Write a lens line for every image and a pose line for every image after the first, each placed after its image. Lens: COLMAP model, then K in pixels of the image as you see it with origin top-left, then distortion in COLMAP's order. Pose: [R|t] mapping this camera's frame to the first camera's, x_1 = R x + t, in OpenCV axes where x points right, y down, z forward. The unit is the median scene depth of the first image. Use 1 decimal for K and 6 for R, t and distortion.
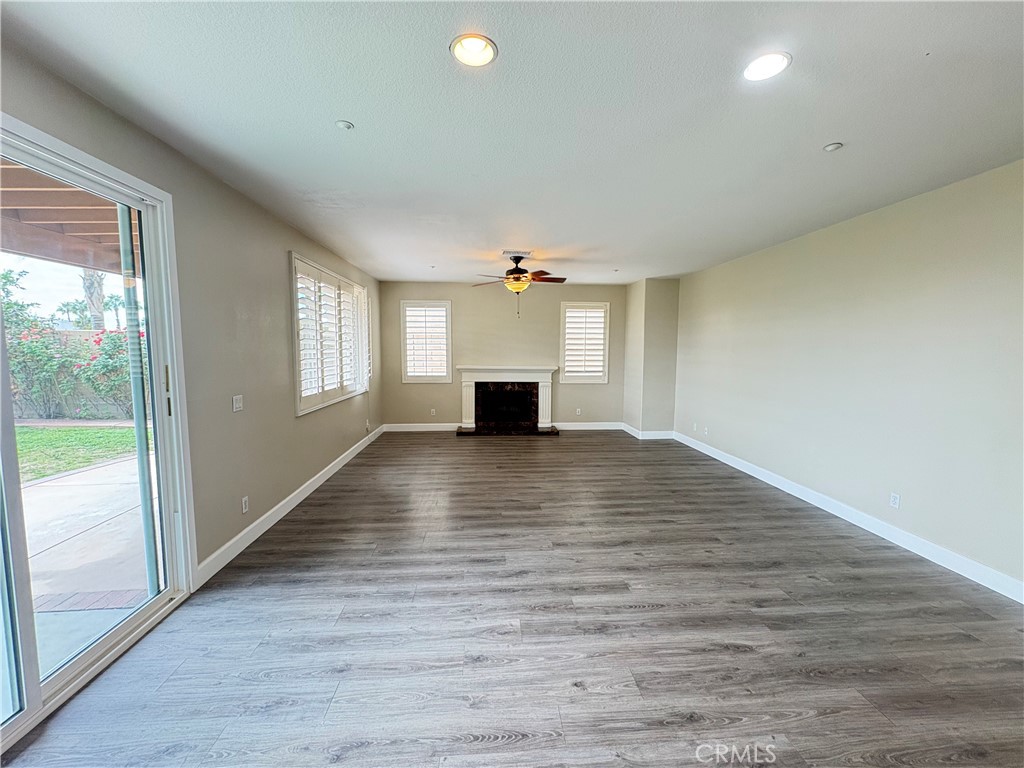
lens RADIAL K [[408.3, 0, 515.0], [0, 408.3, 380.5], [0, 0, 1]] dist [0.001223, 0.000311]
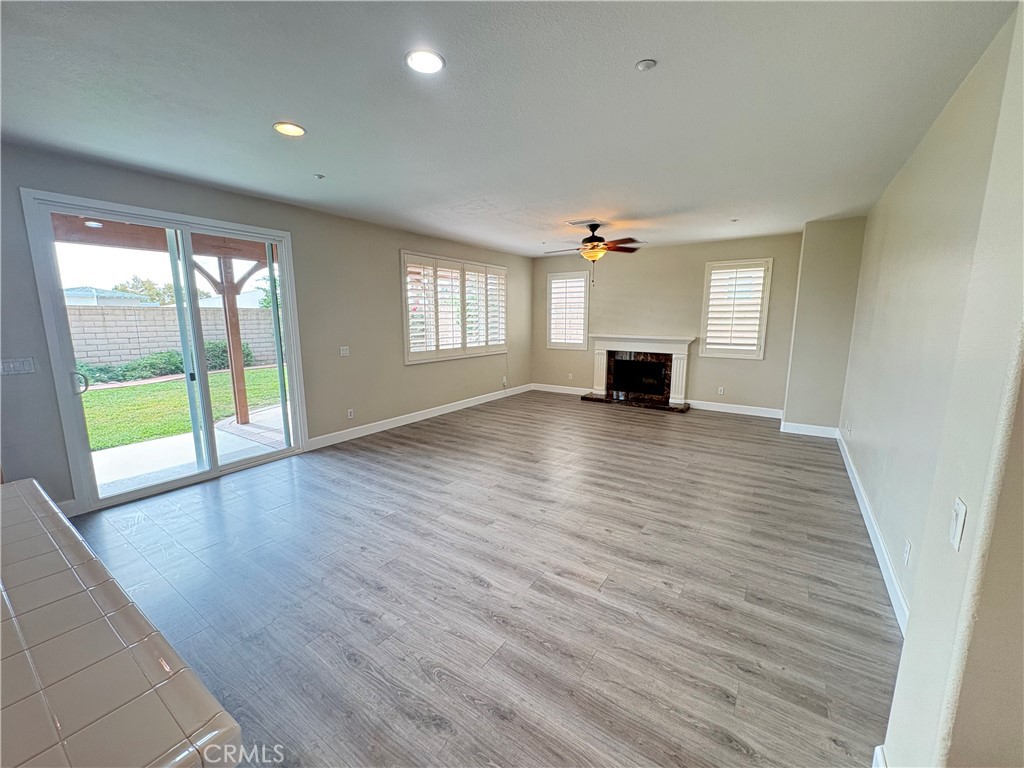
lens RADIAL K [[408.3, 0, 511.7], [0, 408.3, 382.1], [0, 0, 1]] dist [0.001223, 0.000311]
pose [[0.780991, 0.093233, -0.617544, 0.495641], [-0.044994, 0.994625, 0.093259, -0.003047], [0.622919, -0.045048, 0.780988, 0.074826]]
